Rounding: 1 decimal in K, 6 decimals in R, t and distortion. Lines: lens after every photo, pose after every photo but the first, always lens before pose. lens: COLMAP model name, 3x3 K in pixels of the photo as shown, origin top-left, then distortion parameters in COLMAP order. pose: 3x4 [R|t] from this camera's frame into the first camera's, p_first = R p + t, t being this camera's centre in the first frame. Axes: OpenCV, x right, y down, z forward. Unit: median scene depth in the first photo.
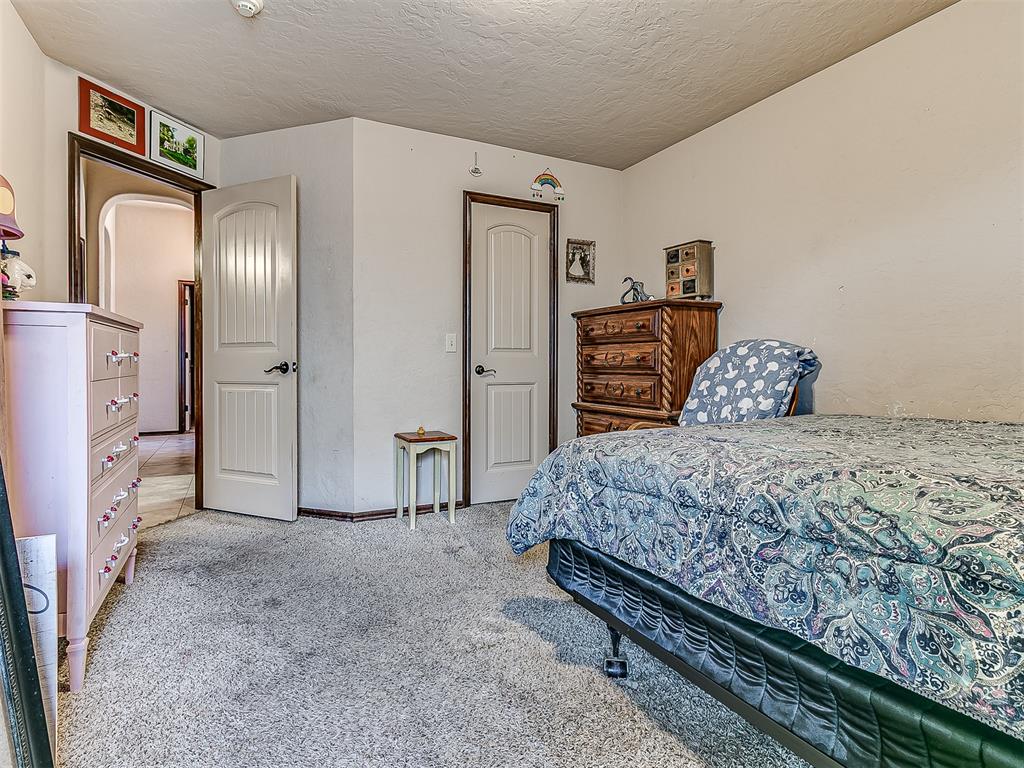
lens RADIAL K [[528.2, 0, 507.6], [0, 528.2, 384.1], [0, 0, 1]] dist [-0.006267, 0.000379]
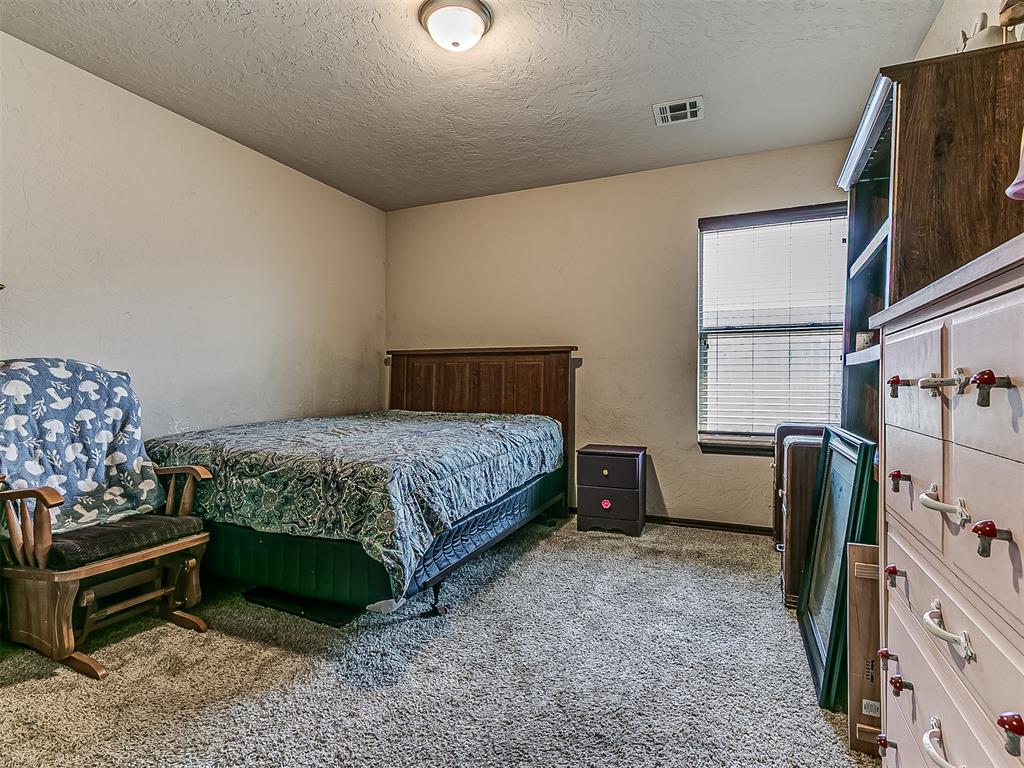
lens RADIAL K [[528.2, 0, 515.8], [0, 528.2, 380.9], [0, 0, 1]] dist [-0.006267, 0.000379]
pose [[-0.635221, -0.007844, 0.772291, -0.557335], [0.018018, 0.999526, 0.024972, -0.056849], [-0.772120, 0.029778, -0.634778, 0.956505]]
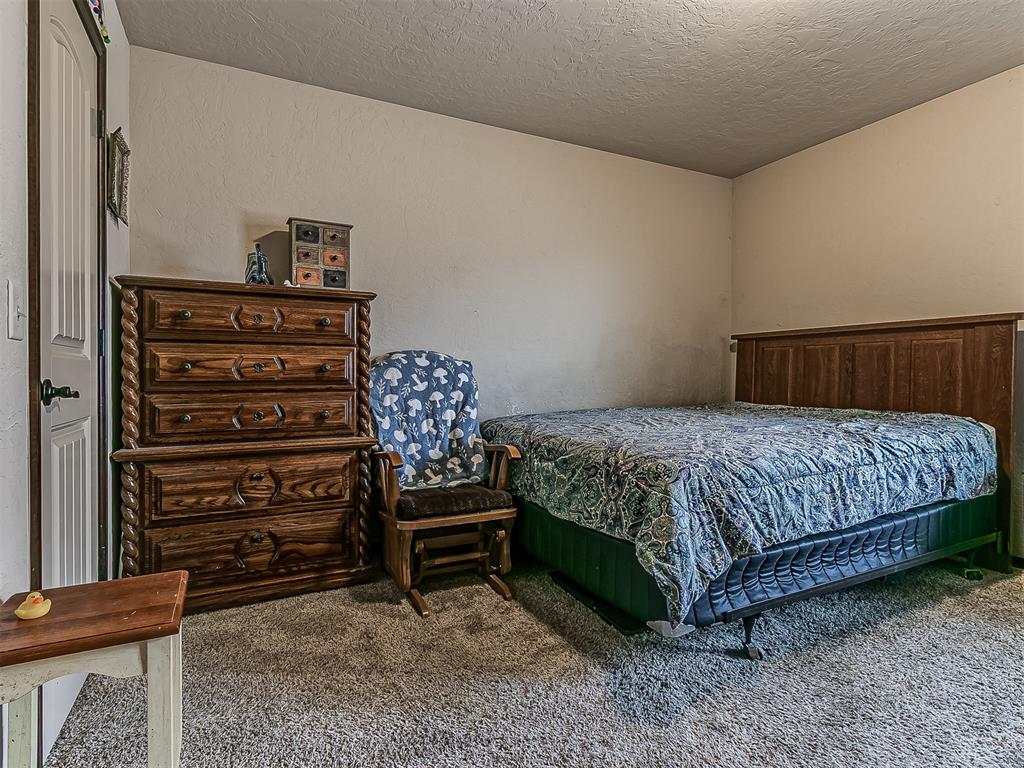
lens RADIAL K [[528.2, 0, 513.7], [0, 528.2, 377.6], [0, 0, 1]] dist [-0.006267, 0.000379]
pose [[0.023843, -0.009640, 0.999669, -0.500757], [0.035729, 0.999323, 0.008785, -0.035705], [-0.999077, 0.035508, 0.024171, 0.796657]]
